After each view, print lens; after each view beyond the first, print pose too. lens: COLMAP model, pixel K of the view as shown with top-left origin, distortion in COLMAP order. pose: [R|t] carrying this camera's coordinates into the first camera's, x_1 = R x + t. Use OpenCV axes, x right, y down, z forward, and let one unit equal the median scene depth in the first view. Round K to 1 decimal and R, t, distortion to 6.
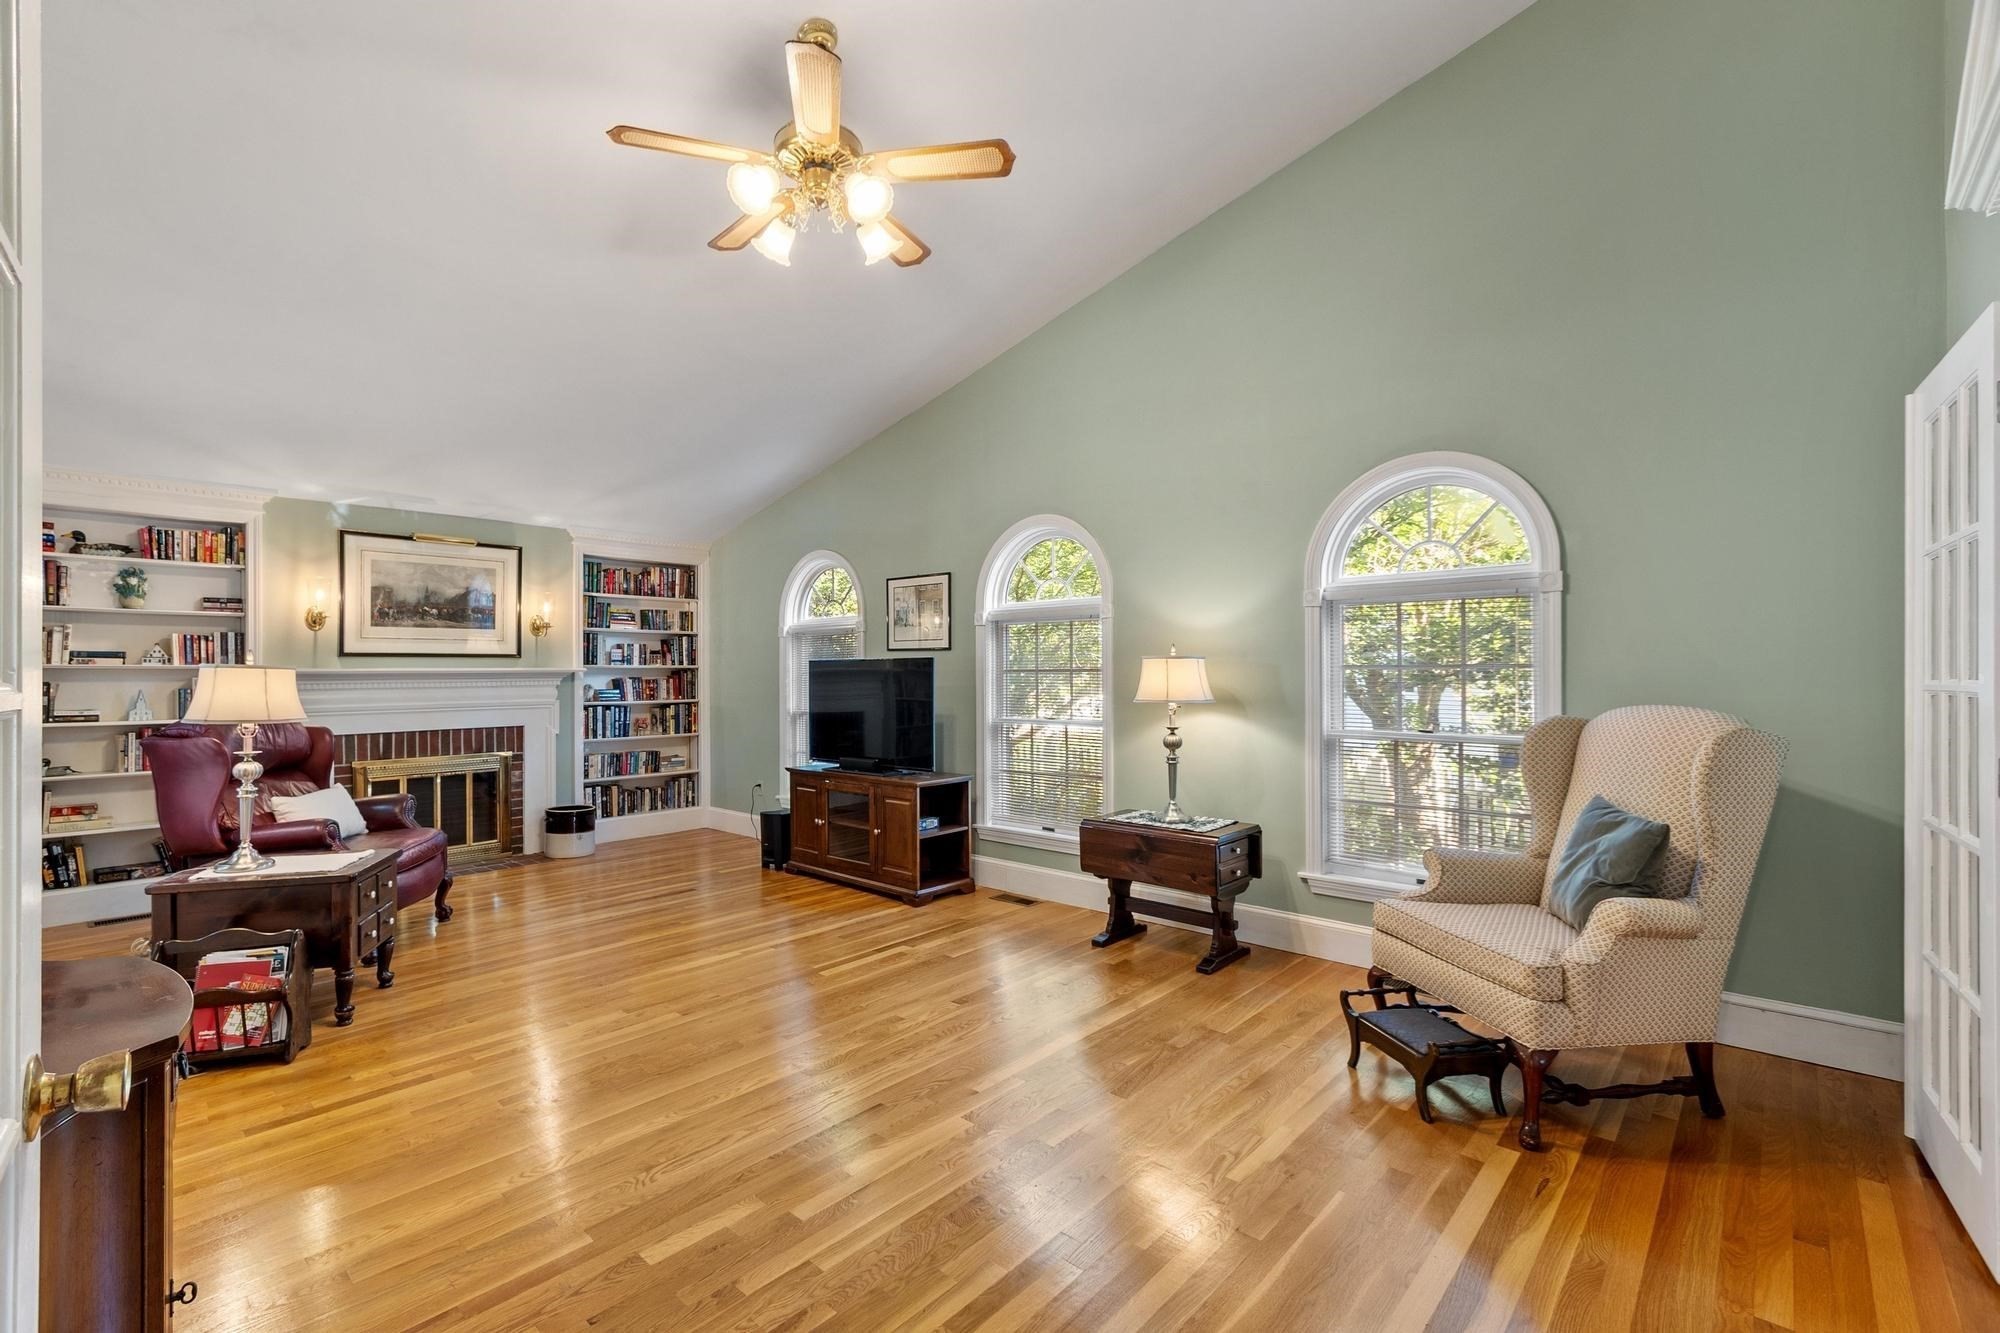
lens RADIAL K [[881.1, 0, 959.3], [0, 881.1, 674.3], [0, 0, 1]] dist [0.004536, 0.000121]
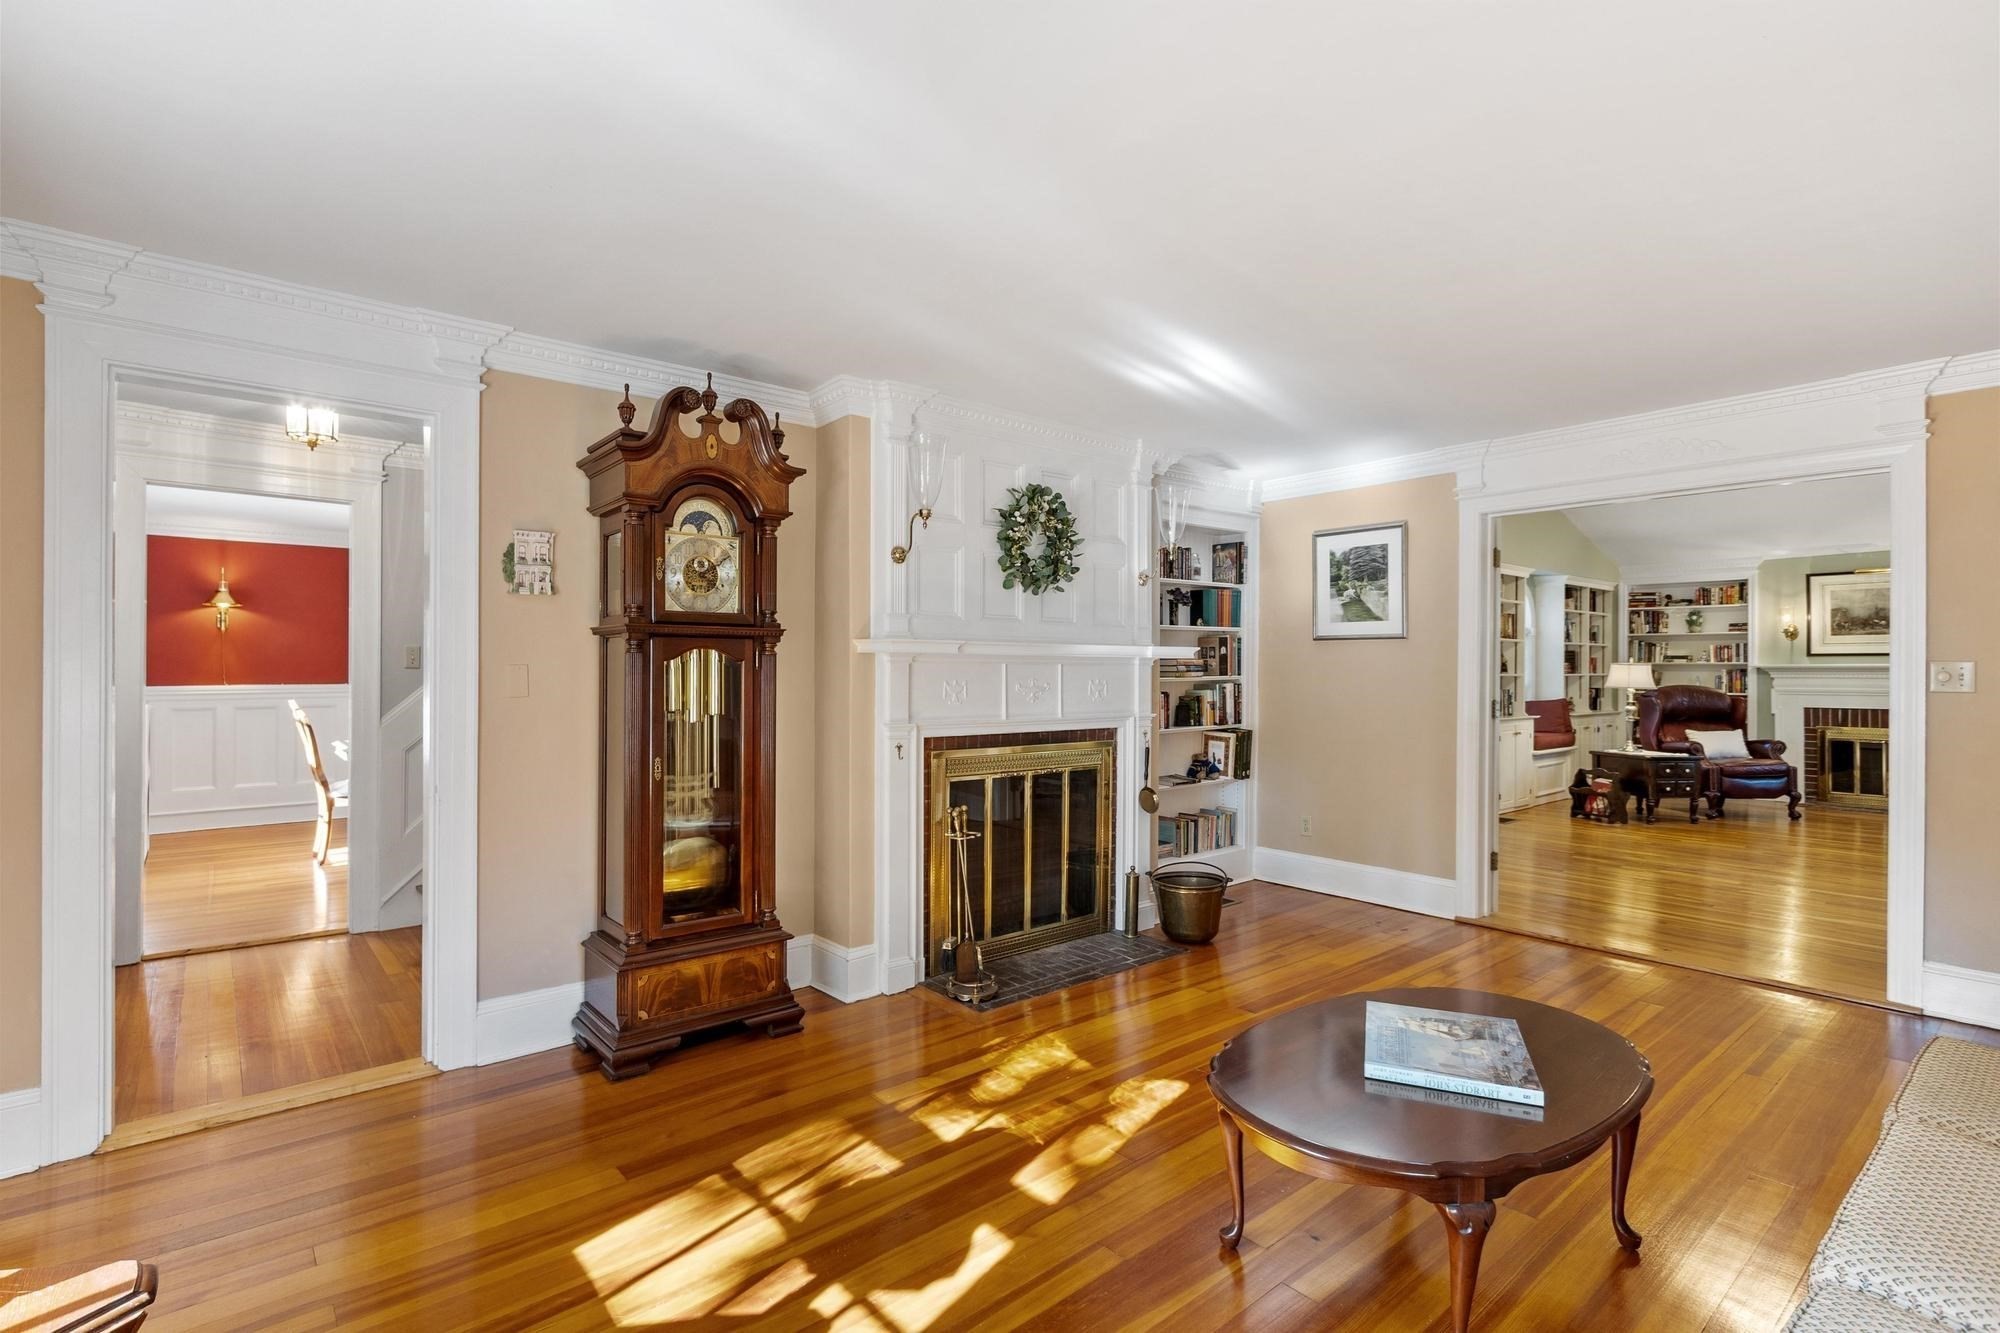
lens RADIAL K [[941.8, 0, 957.5], [0, 941.8, 666.7], [0, 0, 1]] dist [0.001148, -0.000008]
pose [[-0.155021, 0.003519, -0.987905, 1.033356], [-0.002815, 0.999988, 0.004003, -0.004326], [0.987907, 0.003401, -0.155009, -0.186417]]
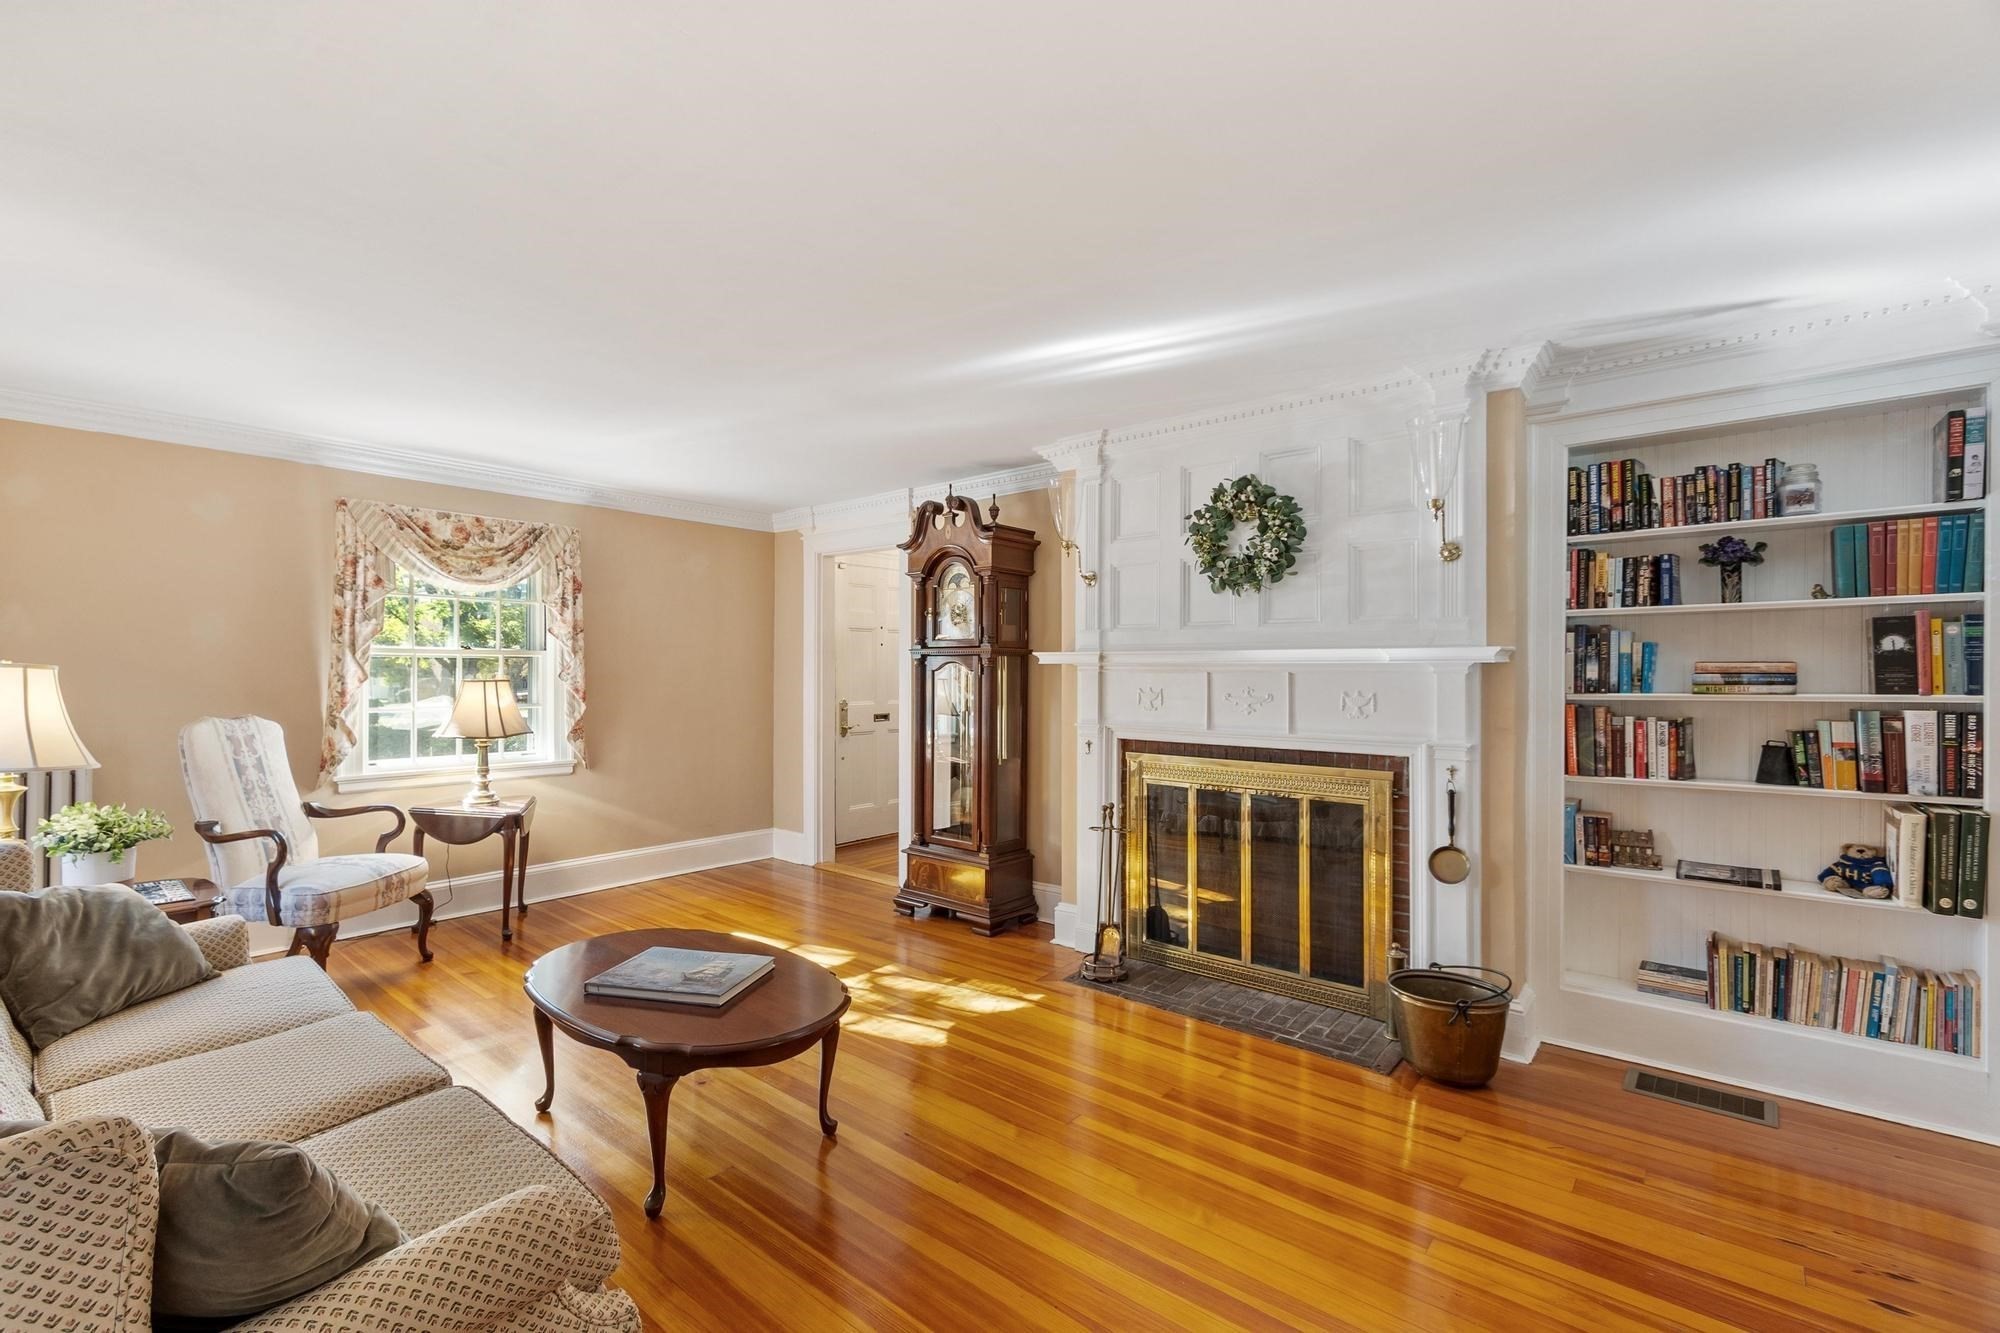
lens RADIAL K [[866.2, 0, 947.4], [0, 866.2, 674.2], [0, 0, 1]] dist [0.001474, 0.000152]
pose [[-0.999861, 0.001521, -0.016604, 0.565018], [0.001514, 0.999999, 0.000477, -0.002729], [0.016605, 0.000452, -0.999862, 0.322543]]
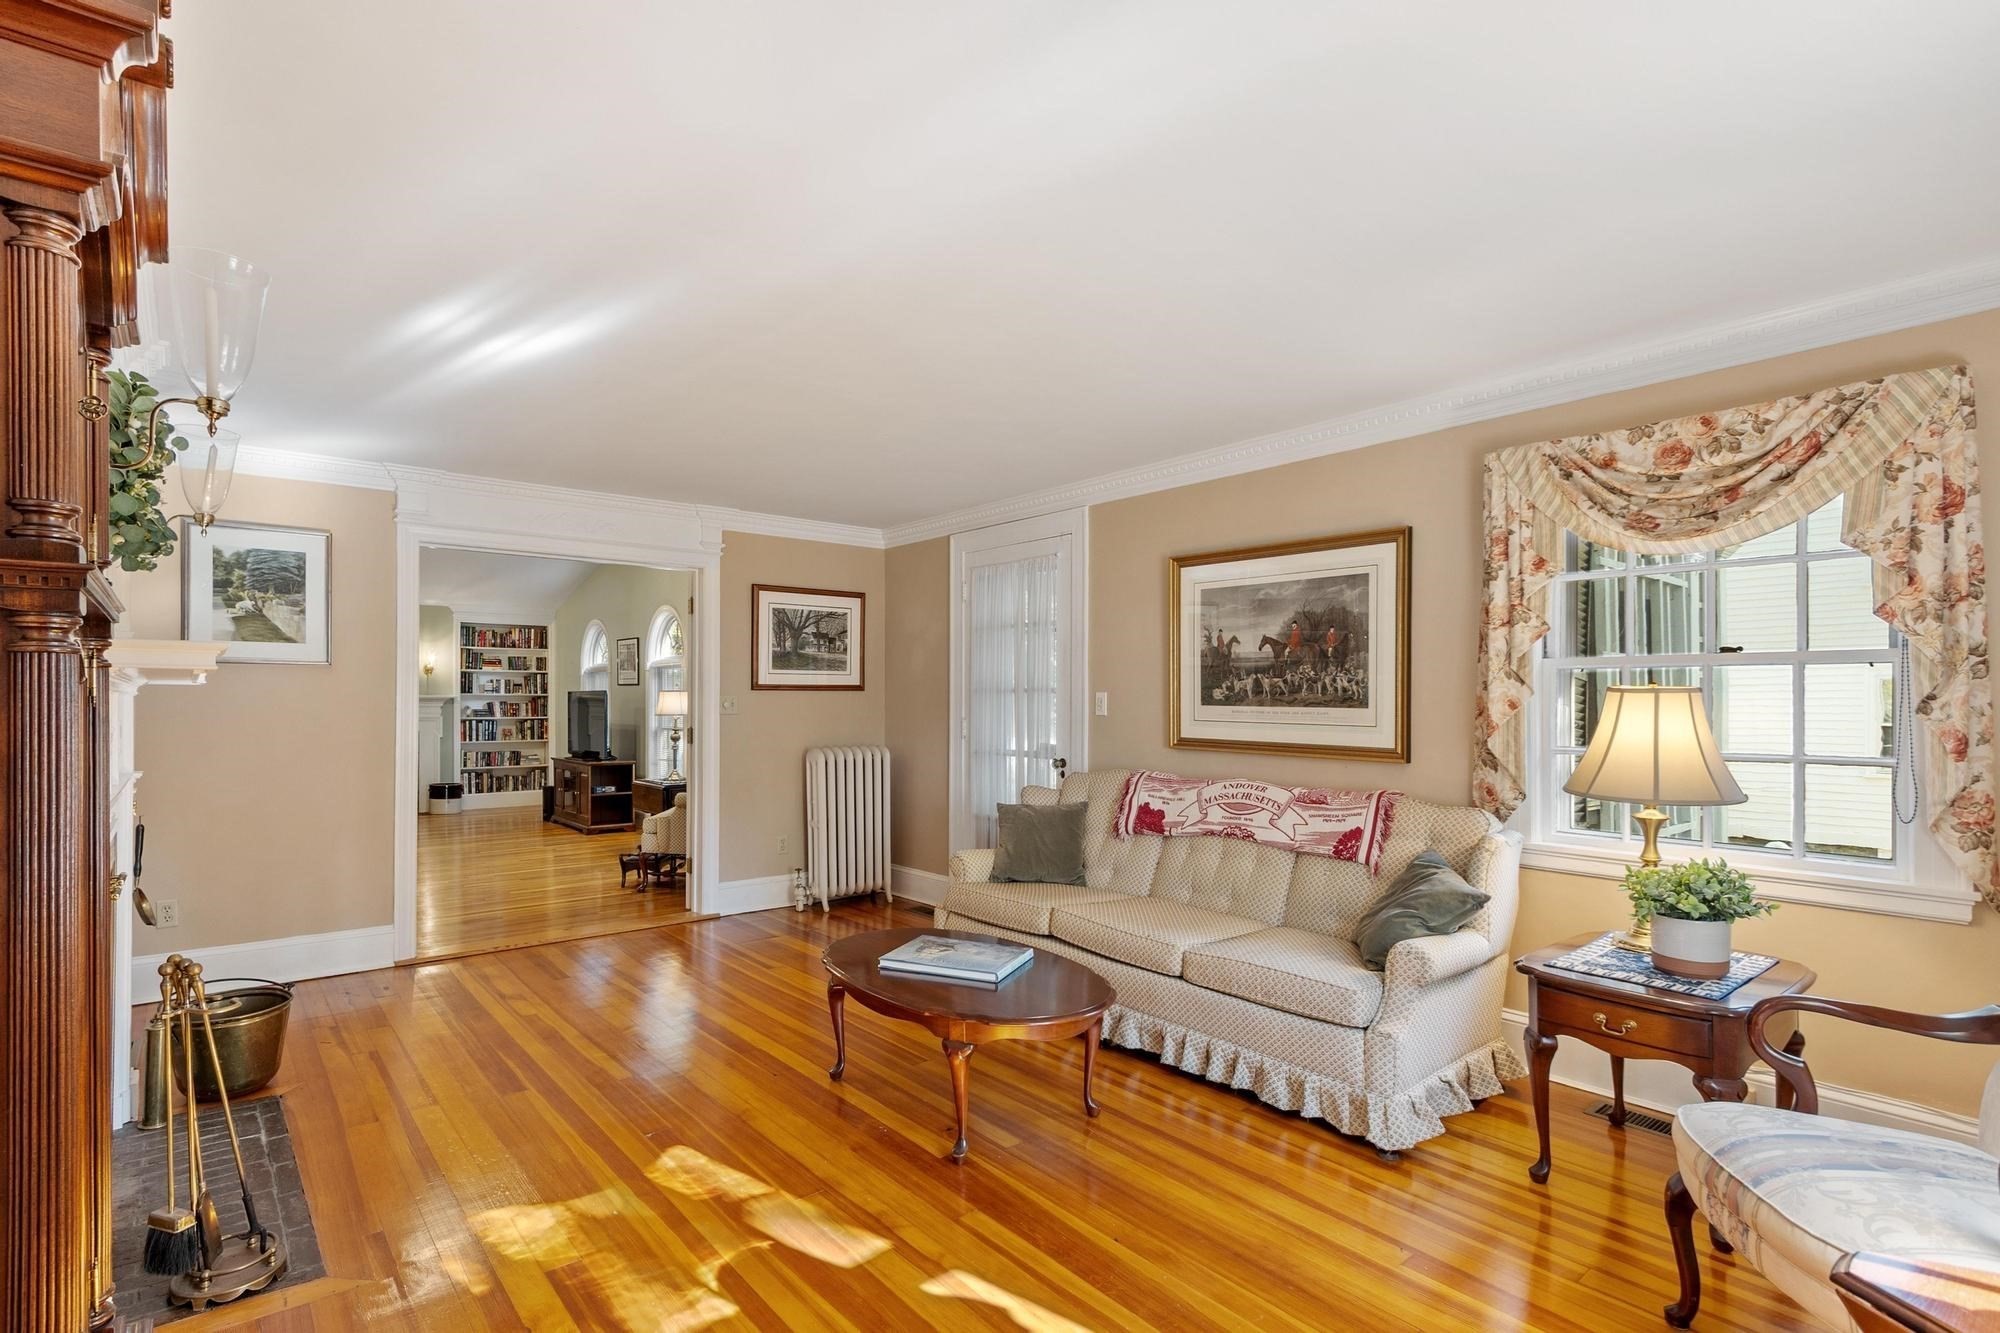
lens RADIAL K [[953.1, 0, 942.9], [0, 953.1, 699.6], [0, 0, 1]] dist [0.000158, -0.000006]
pose [[0.985854, 0.005110, -0.167526, 0.752083], [-0.005469, 0.999984, -0.001682, -0.001784], [0.167515, 0.002574, 0.985866, -0.557781]]
